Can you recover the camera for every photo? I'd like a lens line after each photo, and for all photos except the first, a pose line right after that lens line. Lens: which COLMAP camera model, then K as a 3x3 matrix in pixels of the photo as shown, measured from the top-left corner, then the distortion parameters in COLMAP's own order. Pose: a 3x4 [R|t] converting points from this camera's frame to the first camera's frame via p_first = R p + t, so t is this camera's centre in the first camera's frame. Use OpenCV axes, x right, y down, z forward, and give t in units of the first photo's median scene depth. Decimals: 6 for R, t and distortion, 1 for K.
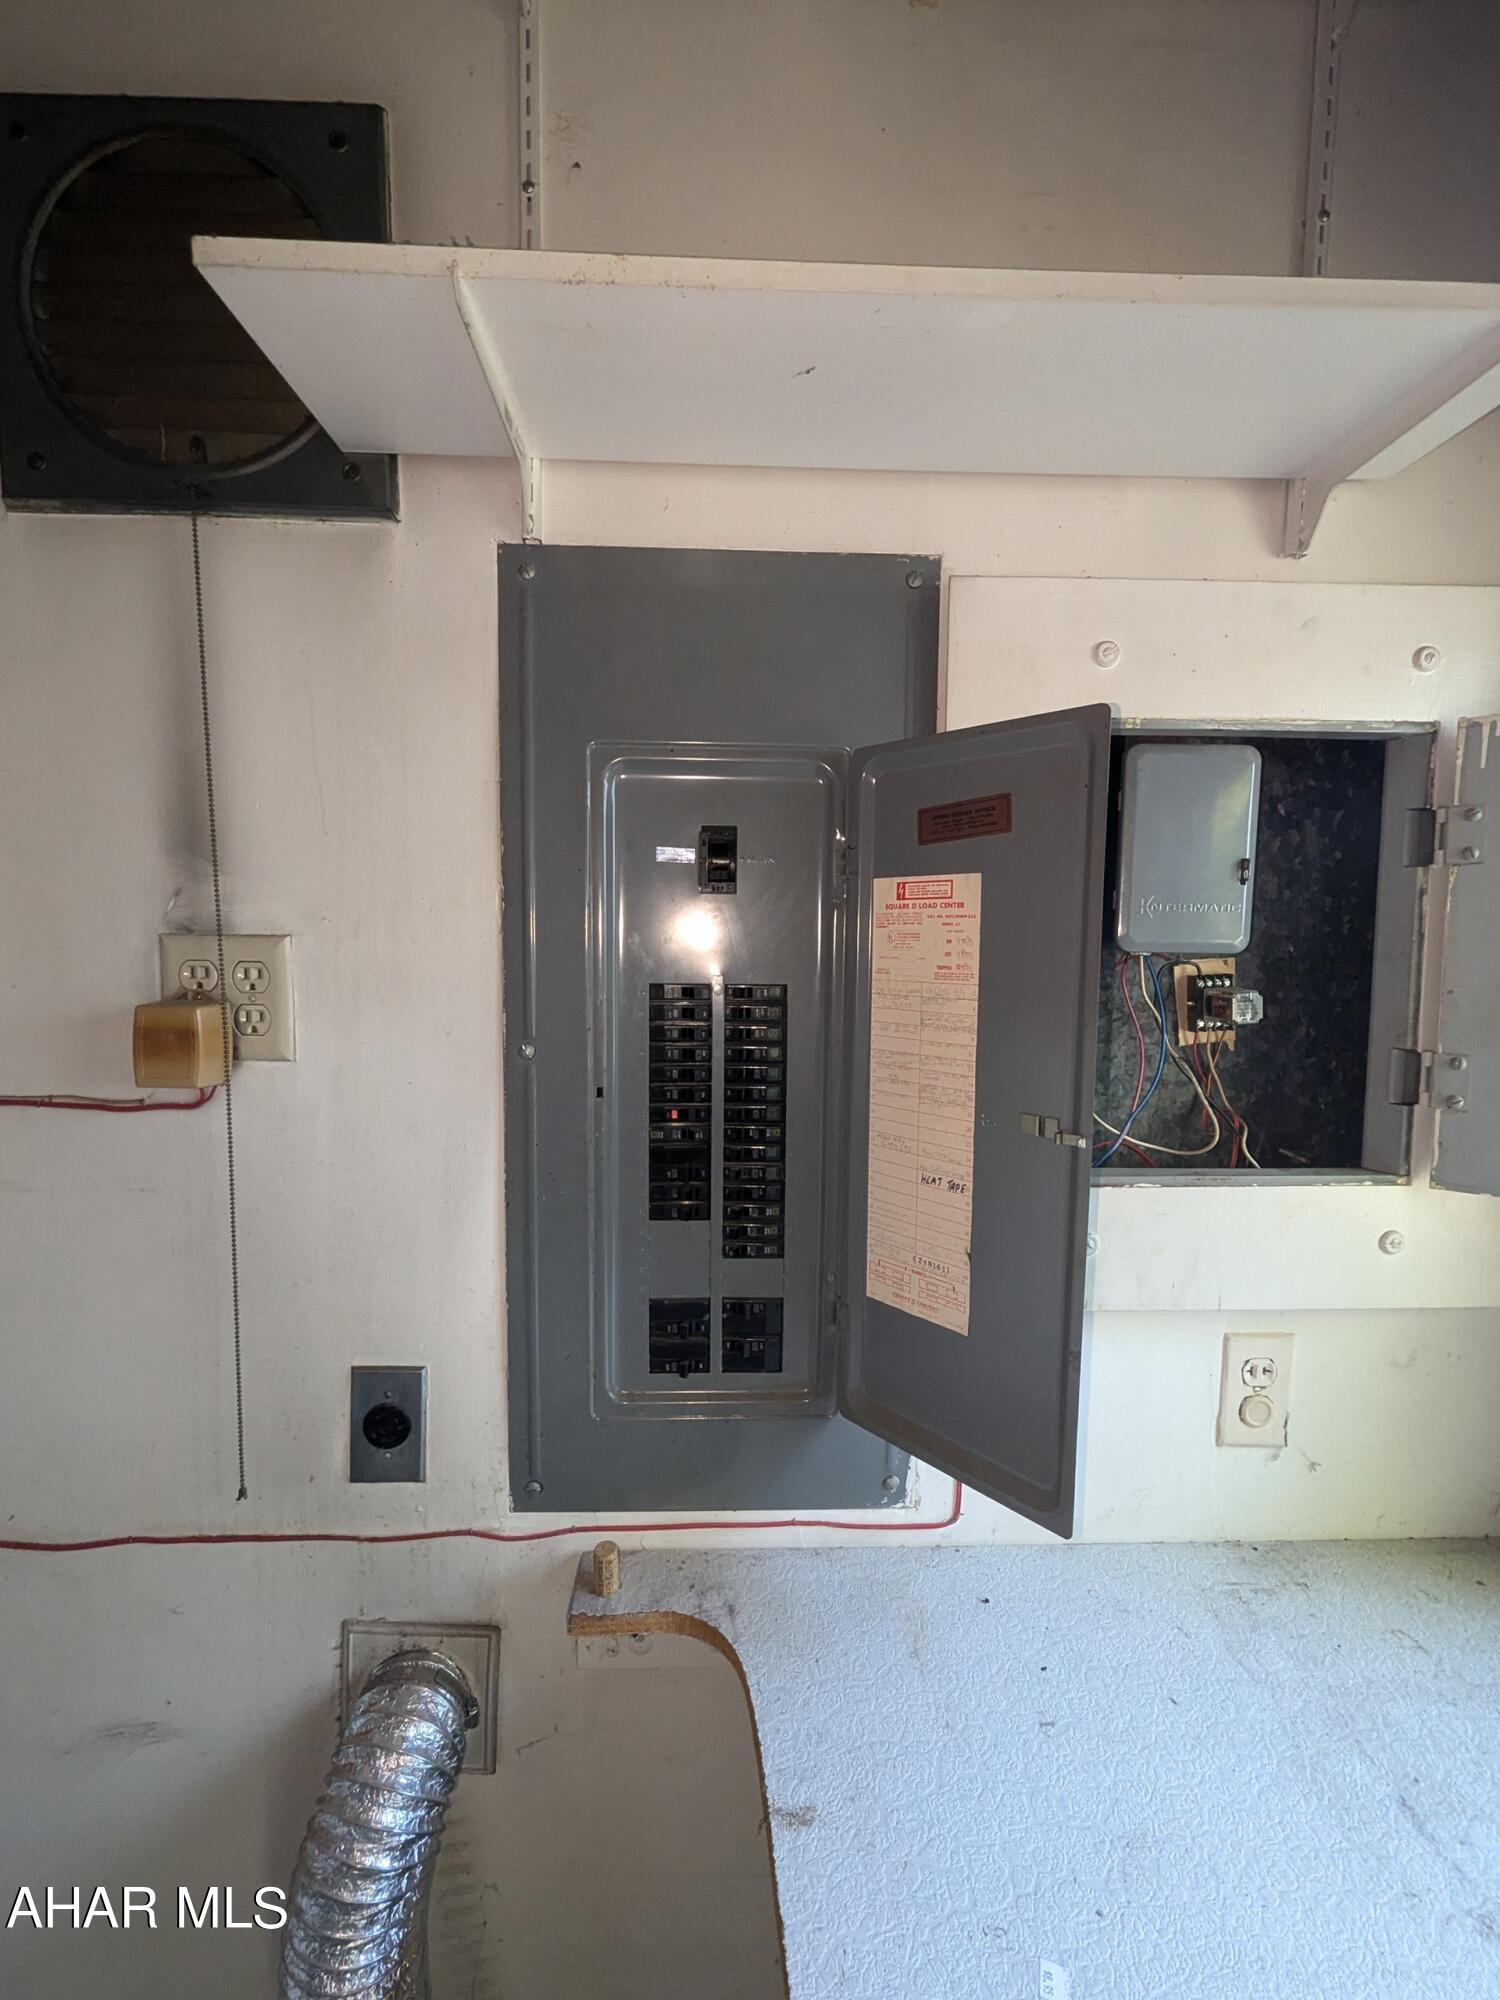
lens RADIAL K [[826.2, 0, 745.5], [0, 826.2, 1006.2], [0, 0, 1]] dist [0.003053, -0.001792]
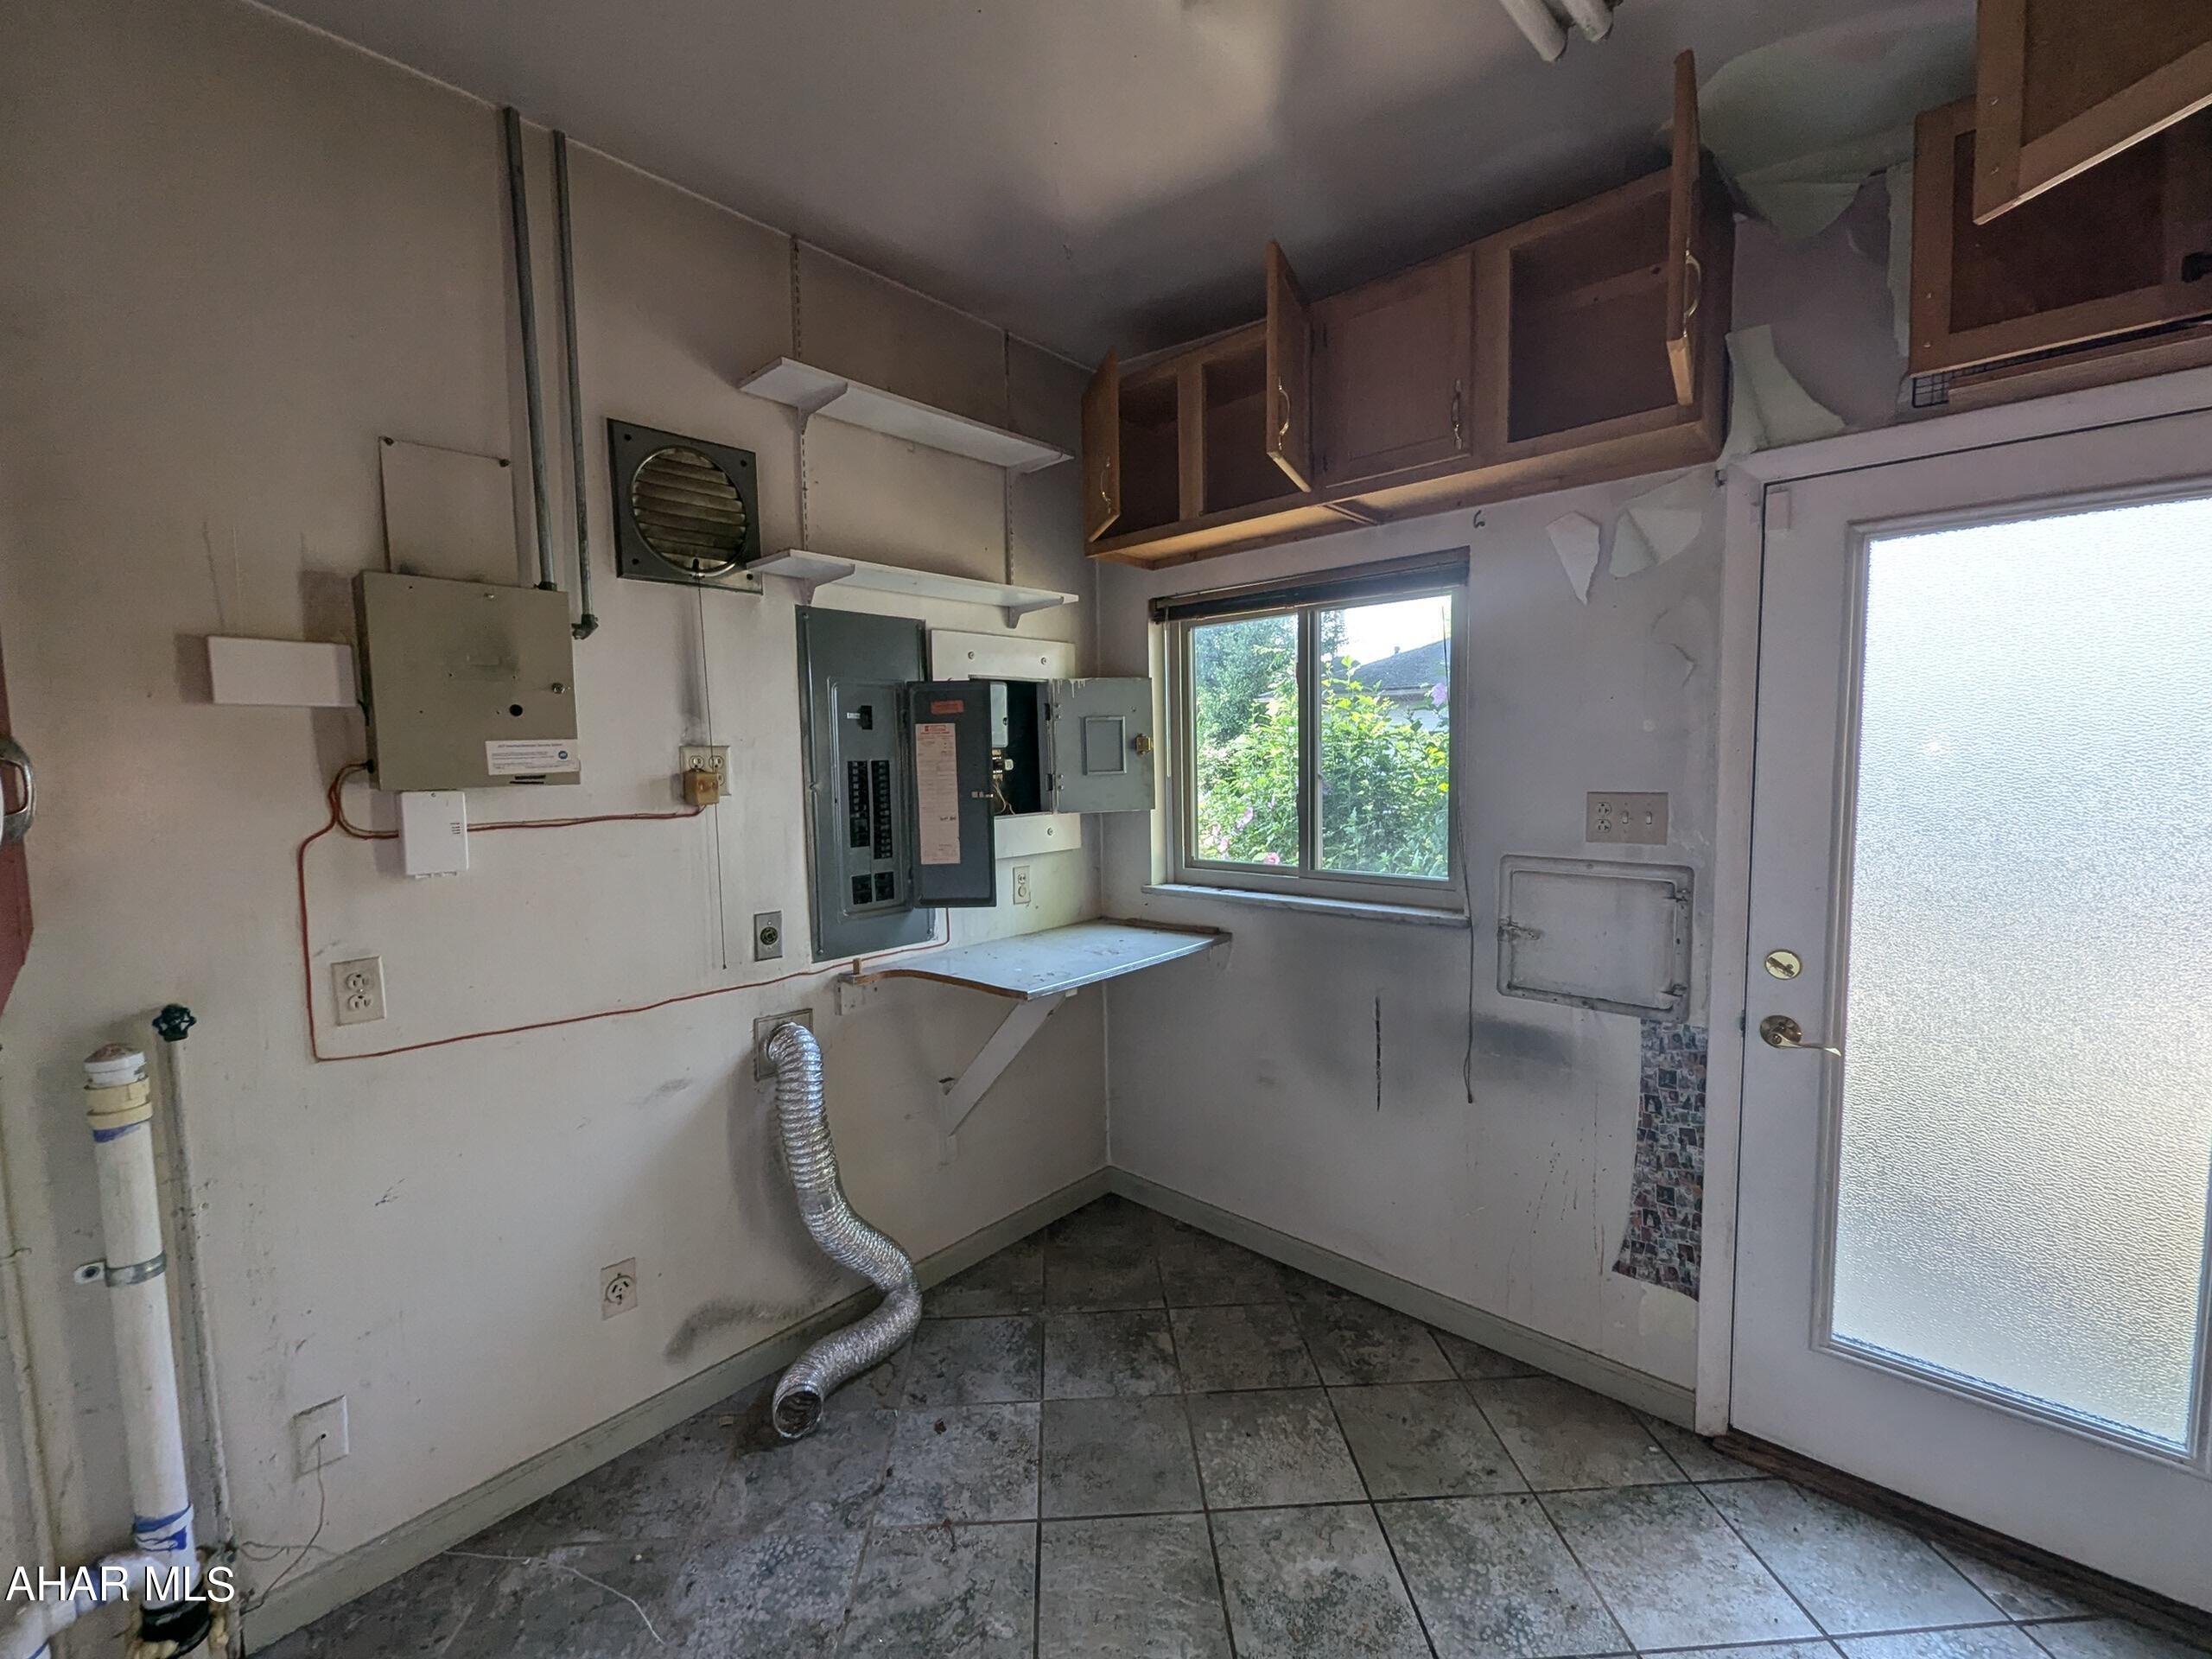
lens RADIAL K [[913.8, 0, 1109.4], [0, 913.8, 827.6], [0, 0, 1]] dist [0.003053, -0.001792]
pose [[0.693178, -0.081181, 0.716180, -1.733642], [0.084280, 0.995950, 0.031320, 0.172896], [-0.715822, 0.038650, 0.697212, -1.784477]]
